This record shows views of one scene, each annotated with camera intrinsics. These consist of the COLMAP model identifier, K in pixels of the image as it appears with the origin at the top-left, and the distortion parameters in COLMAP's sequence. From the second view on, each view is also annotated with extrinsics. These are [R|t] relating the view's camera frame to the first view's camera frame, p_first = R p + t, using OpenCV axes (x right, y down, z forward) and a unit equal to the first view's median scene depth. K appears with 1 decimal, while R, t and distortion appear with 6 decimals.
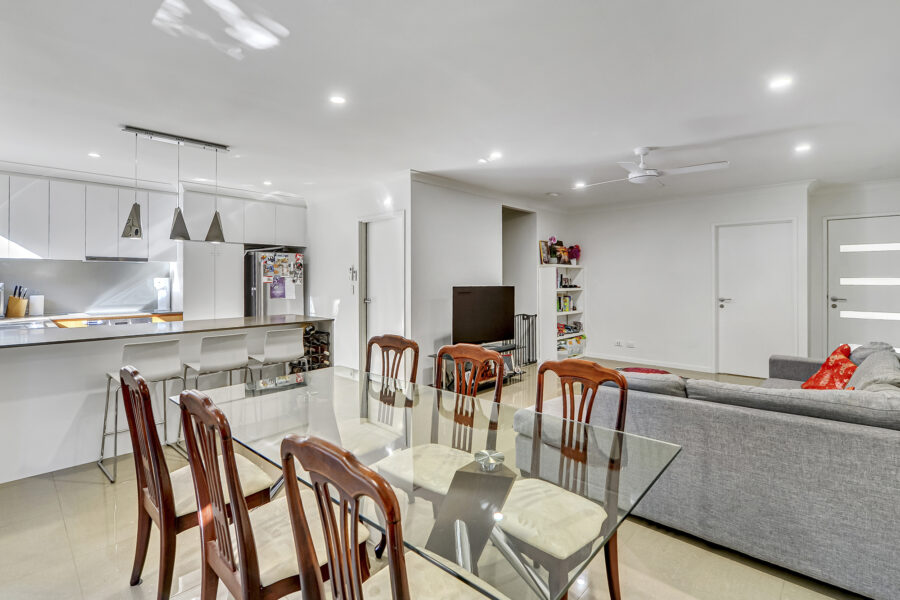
lens RADIAL K [[430.2, 0, 450.4], [0, 430.2, 278.4], [0, 0, 1]] dist [-0.022880, 0.000080]
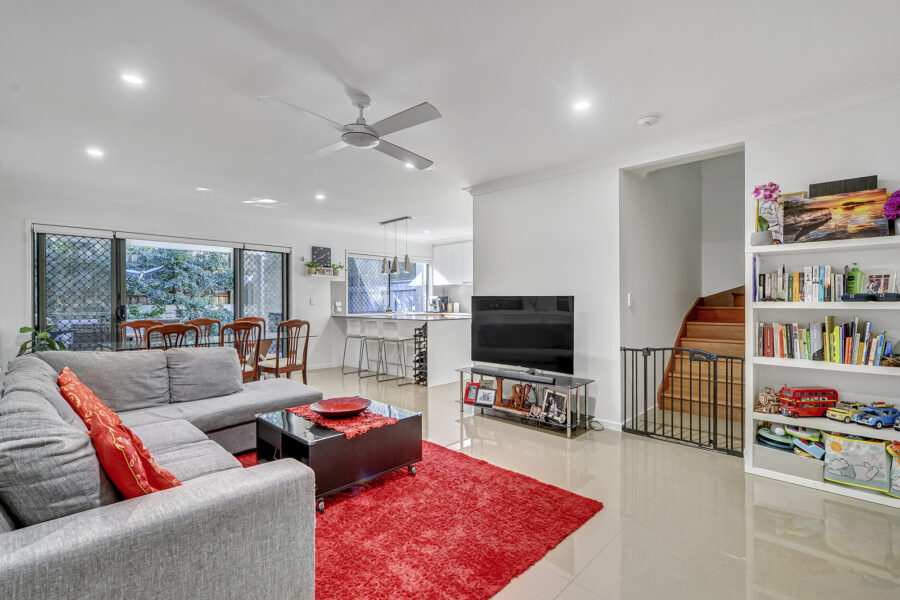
lens RADIAL K [[427.6, 0, 452.7], [0, 427.6, 304.9], [0, 0, 1]] dist [0.000254, -0.000104]
pose [[-0.036164, 0.007557, -0.999317, 0.824272], [0.002457, 0.999969, 0.007473, 0.027285], [0.999343, -0.002185, -0.036182, 0.837646]]
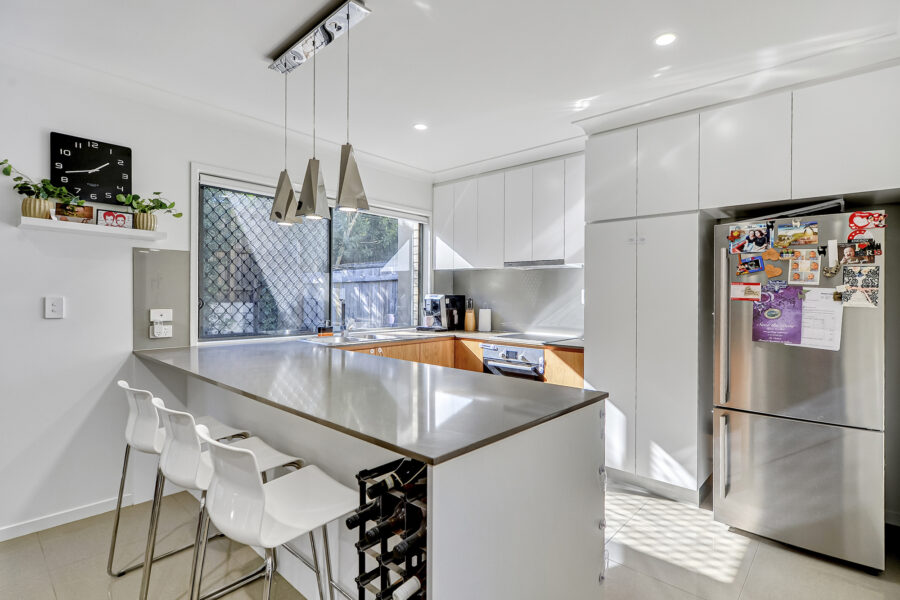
lens RADIAL K [[435.1, 0, 470.4], [0, 435.1, 297.7], [0, 0, 1]] dist [0.000610, 0.000172]
pose [[0.022981, 0.005607, -0.999720, -0.036202], [-0.009564, 0.999940, 0.005388, 0.008310], [0.999690, 0.009438, 0.023033, 0.752309]]
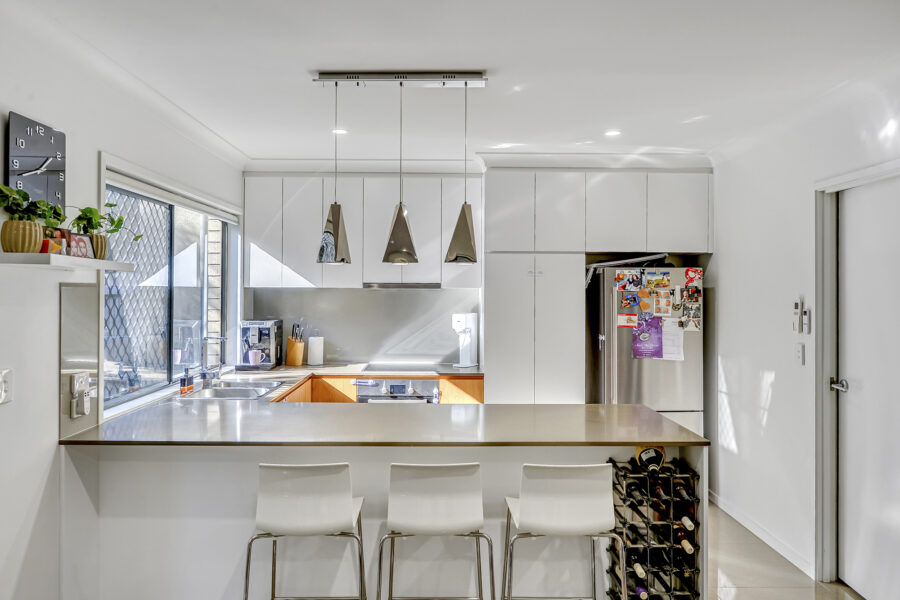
lens RADIAL K [[683.1, 0, 430.3], [0, 683.1, 286.1], [0, 0, 1]] dist [-0.005354, -0.003251]
pose [[0.674866, 0.000926, -0.737940, 0.018879], [-0.004625, 0.999985, -0.002975, -0.036052], [0.737926, 0.005421, 0.674860, 0.276696]]
